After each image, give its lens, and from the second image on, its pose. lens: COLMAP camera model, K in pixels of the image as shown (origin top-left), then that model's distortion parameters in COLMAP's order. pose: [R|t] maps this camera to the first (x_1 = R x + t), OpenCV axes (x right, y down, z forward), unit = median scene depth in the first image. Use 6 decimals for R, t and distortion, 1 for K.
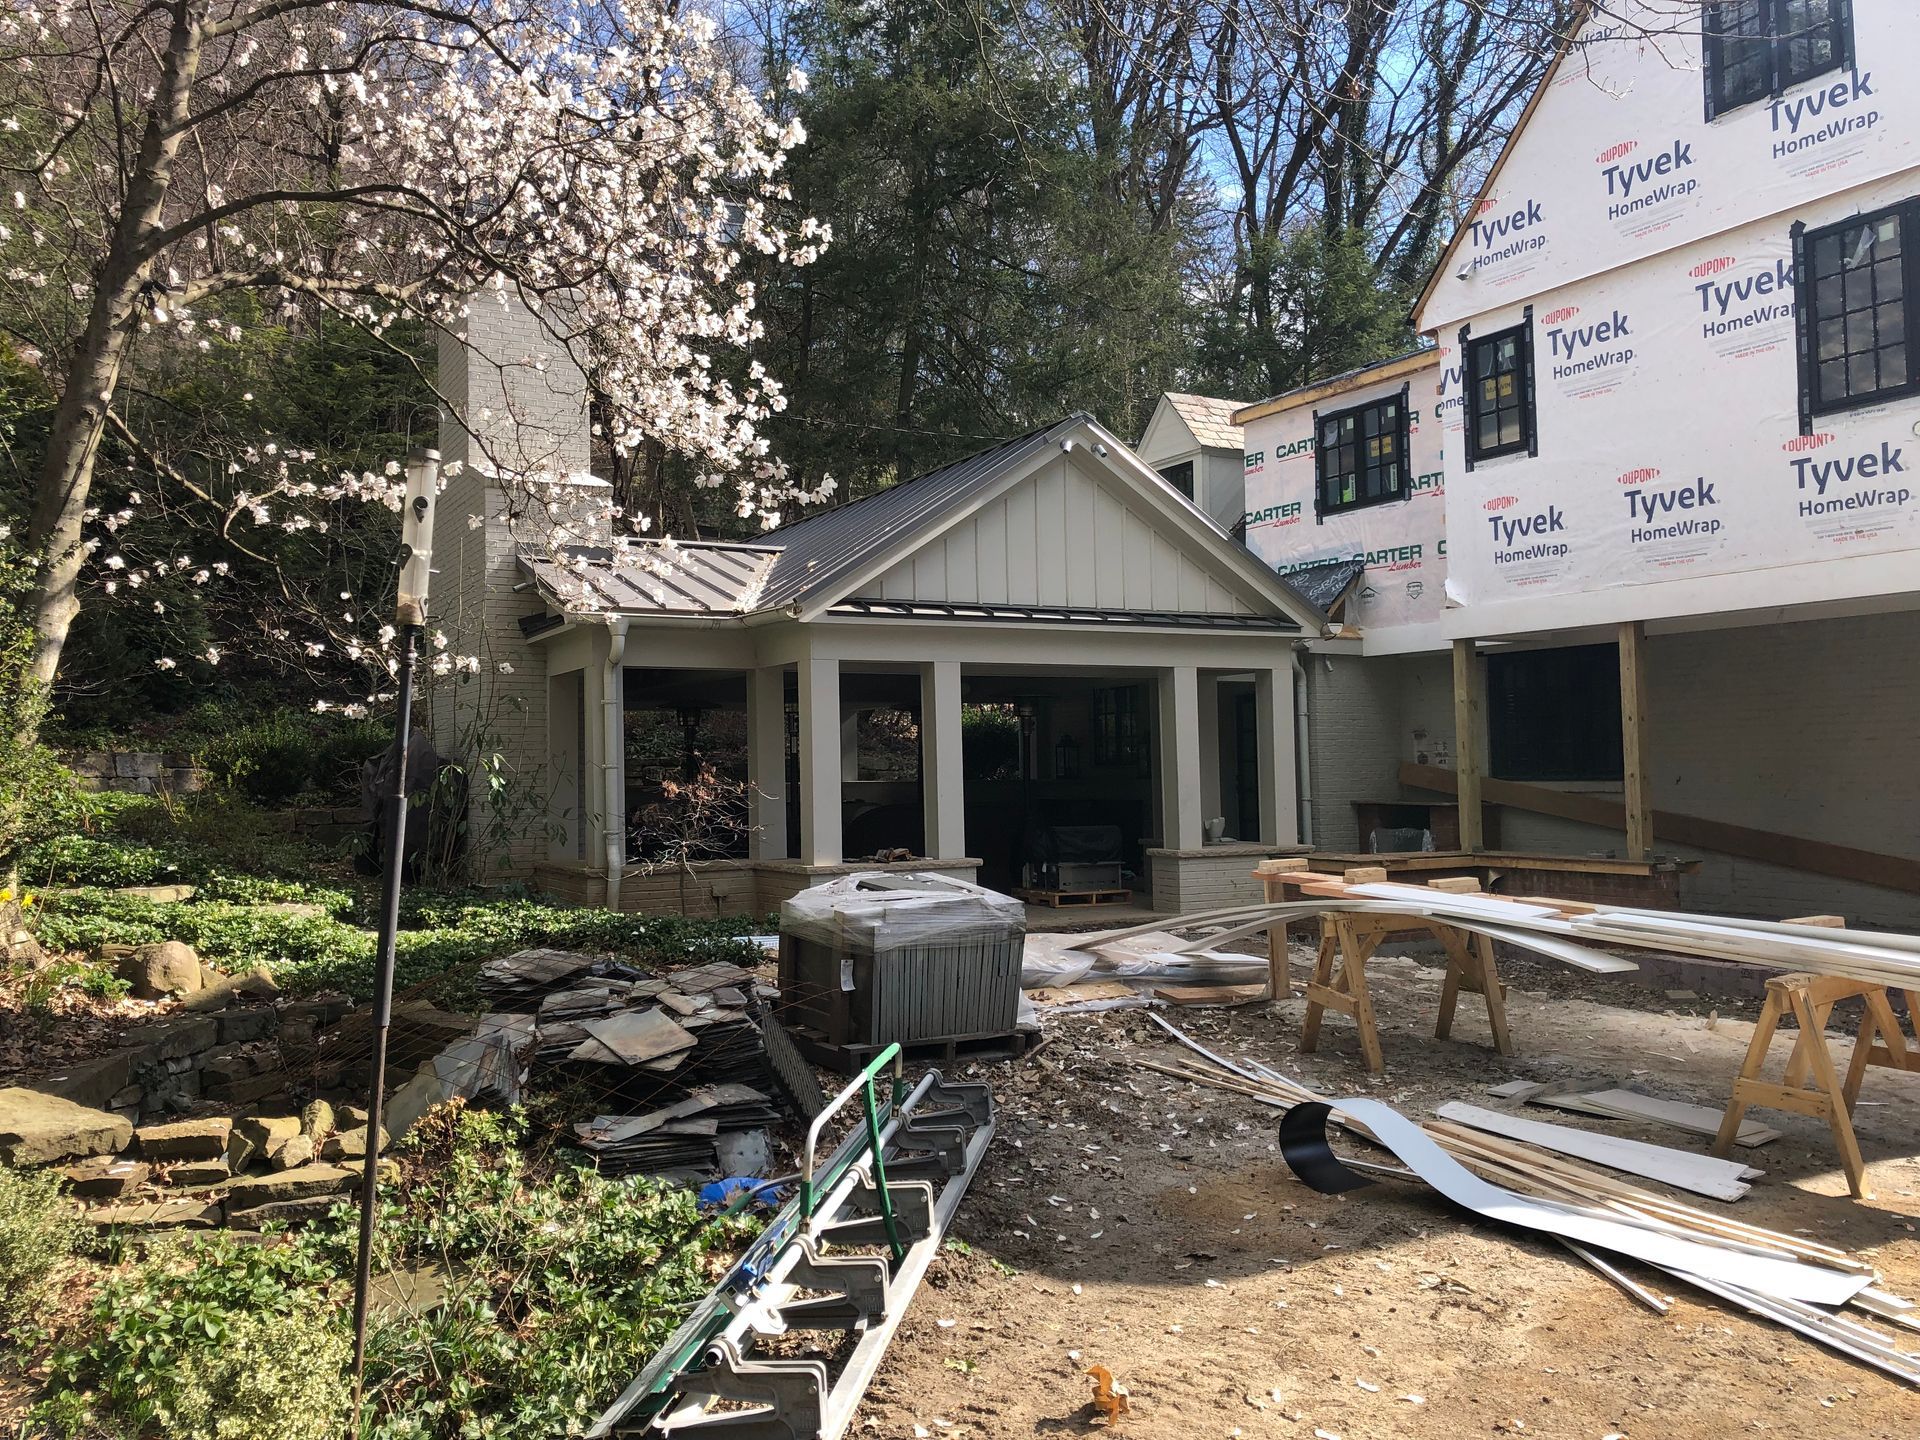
lens RADIAL K [[1538.7, 0, 961.2], [0, 1538.7, 694.3], [0, 0, 1]] dist [0.037551, -0.016855]
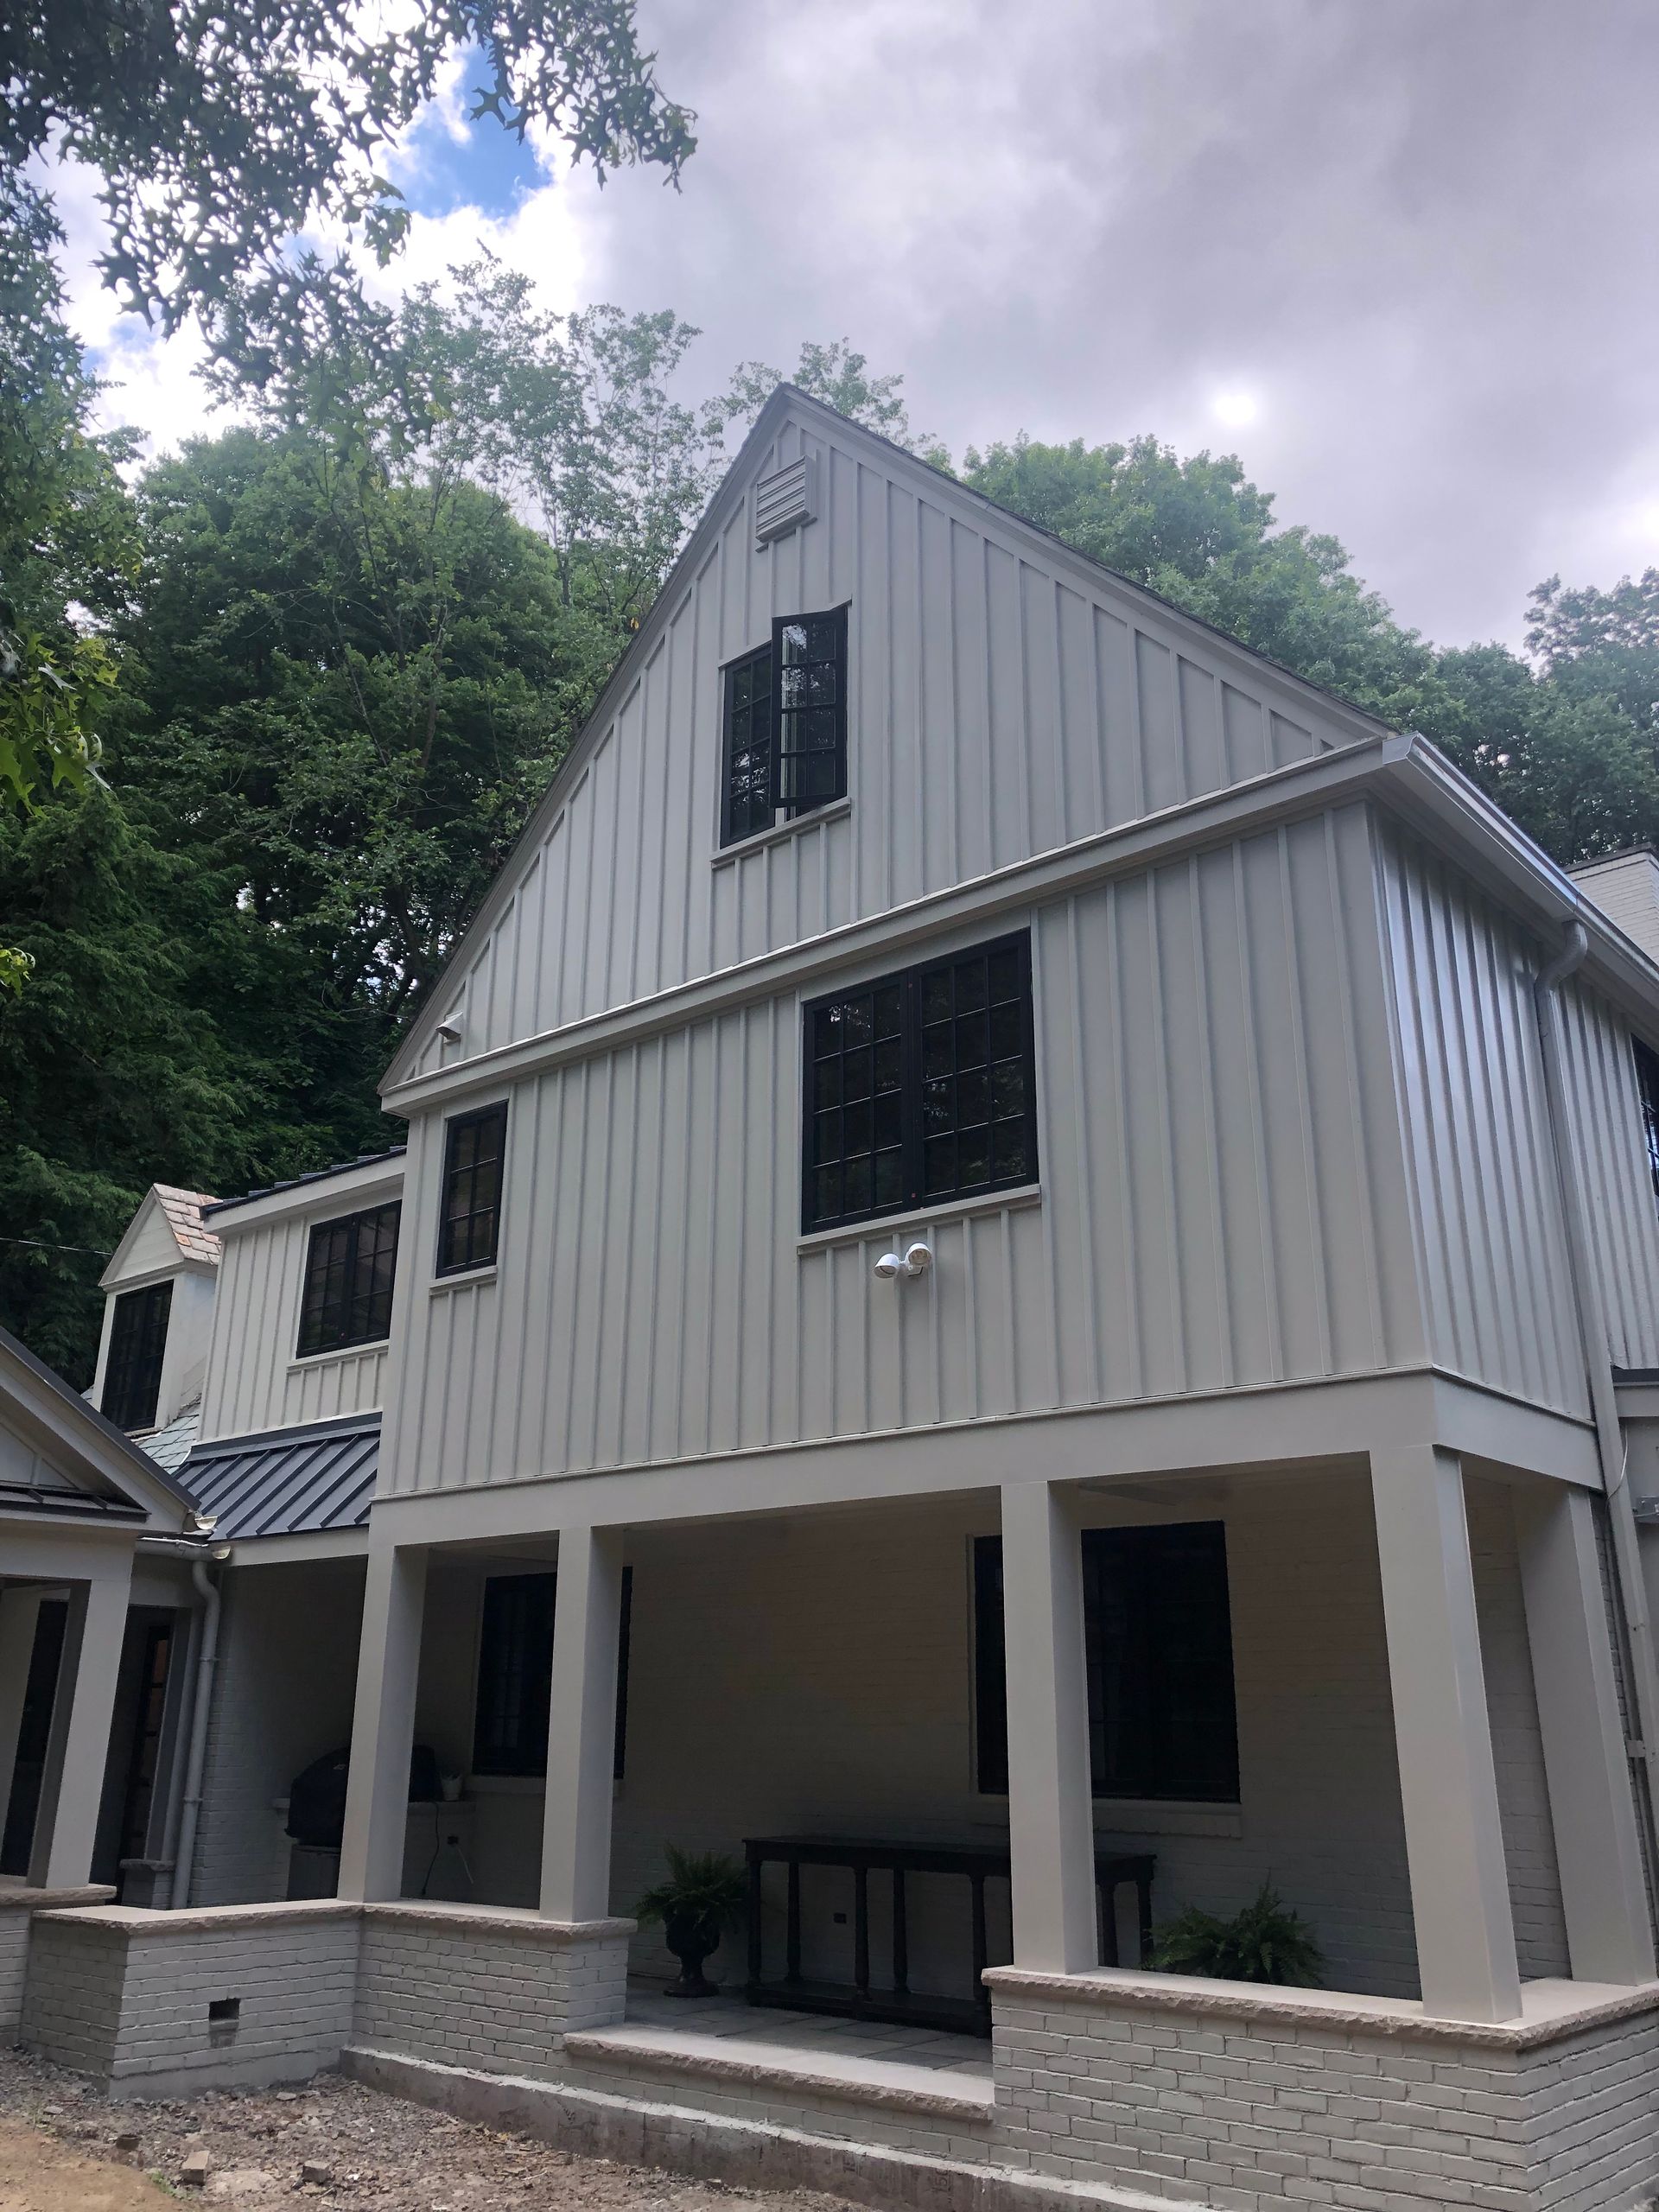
lens RADIAL K [[1760.2, 0, 838.7], [0, 1760.2, 1101.6], [0, 0, 1]] dist [-0.000528, 0.000320]
pose [[0.937602, 0.138217, 0.319057, 0.253314], [-0.038287, 0.953058, -0.300356, 0.001526], [-0.345595, 0.269399, 0.898882, 0.220200]]
